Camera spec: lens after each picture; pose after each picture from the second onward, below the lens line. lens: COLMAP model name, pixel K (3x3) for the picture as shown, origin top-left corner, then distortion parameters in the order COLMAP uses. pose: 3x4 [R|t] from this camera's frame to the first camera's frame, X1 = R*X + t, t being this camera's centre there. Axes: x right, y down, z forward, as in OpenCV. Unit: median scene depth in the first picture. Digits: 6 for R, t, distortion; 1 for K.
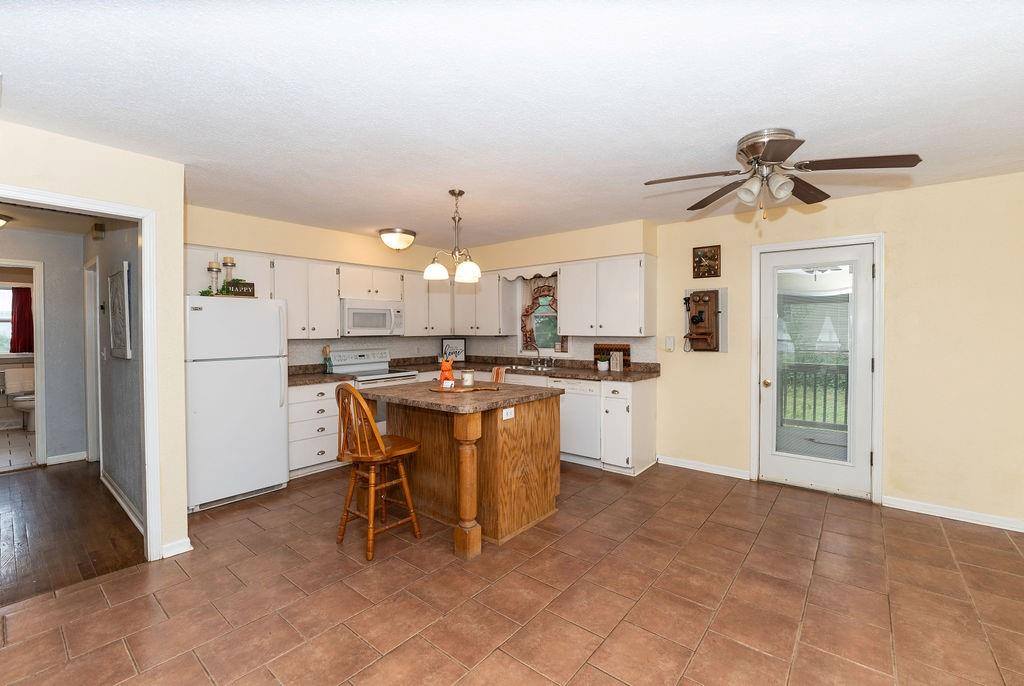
lens RADIAL K [[429.4, 0, 518.4], [0, 429.4, 334.3], [0, 0, 1]] dist [-0.029147, 0.003595]
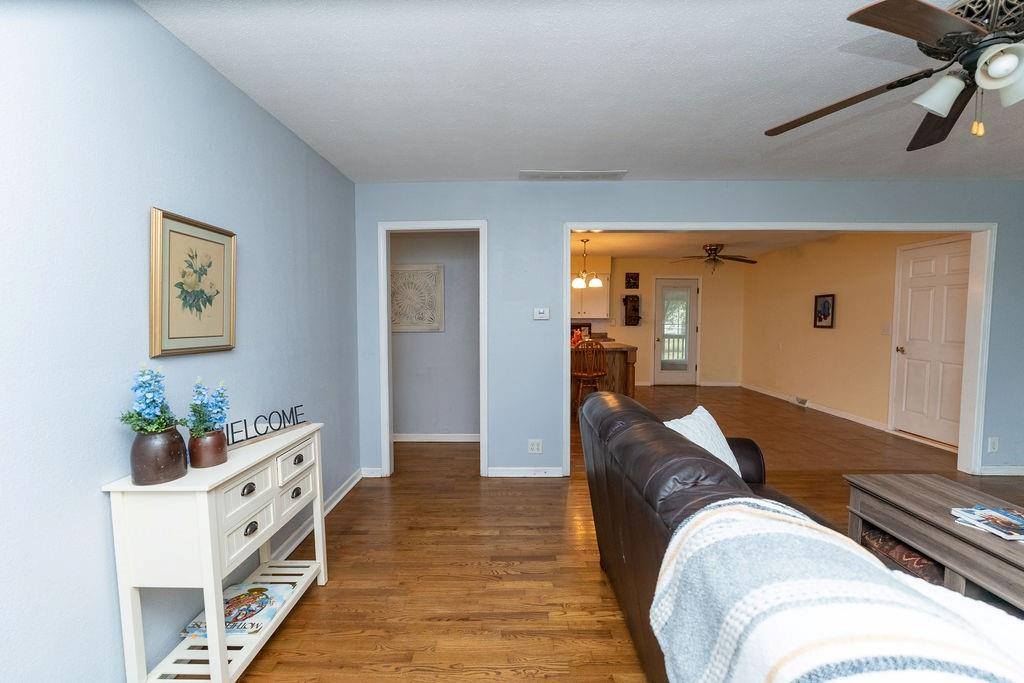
lens RADIAL K [[429.4, 0, 508.3], [0, 429.4, 339.9], [0, 0, 1]] dist [-0.029147, 0.003595]
pose [[0.789367, -0.028463, 0.613261, -1.017044], [0.005313, 0.999204, 0.039537, 0.020051], [-0.613899, -0.027951, 0.788890, -0.186777]]
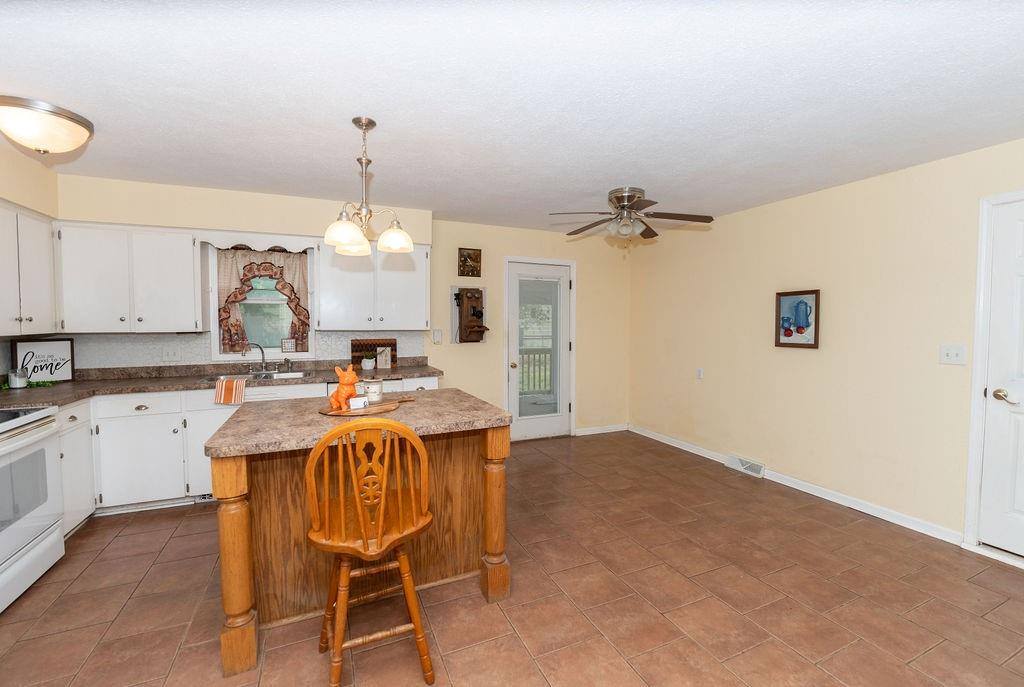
lens RADIAL K [[429.4, 0, 515.6], [0, 429.4, 341.2], [0, 0, 1]] dist [-0.029147, 0.003595]
pose [[0.456747, -0.033854, 0.888952, -0.415763], [0.008833, 0.999399, 0.033522, -0.000151], [-0.889553, -0.007459, 0.456771, 0.307696]]
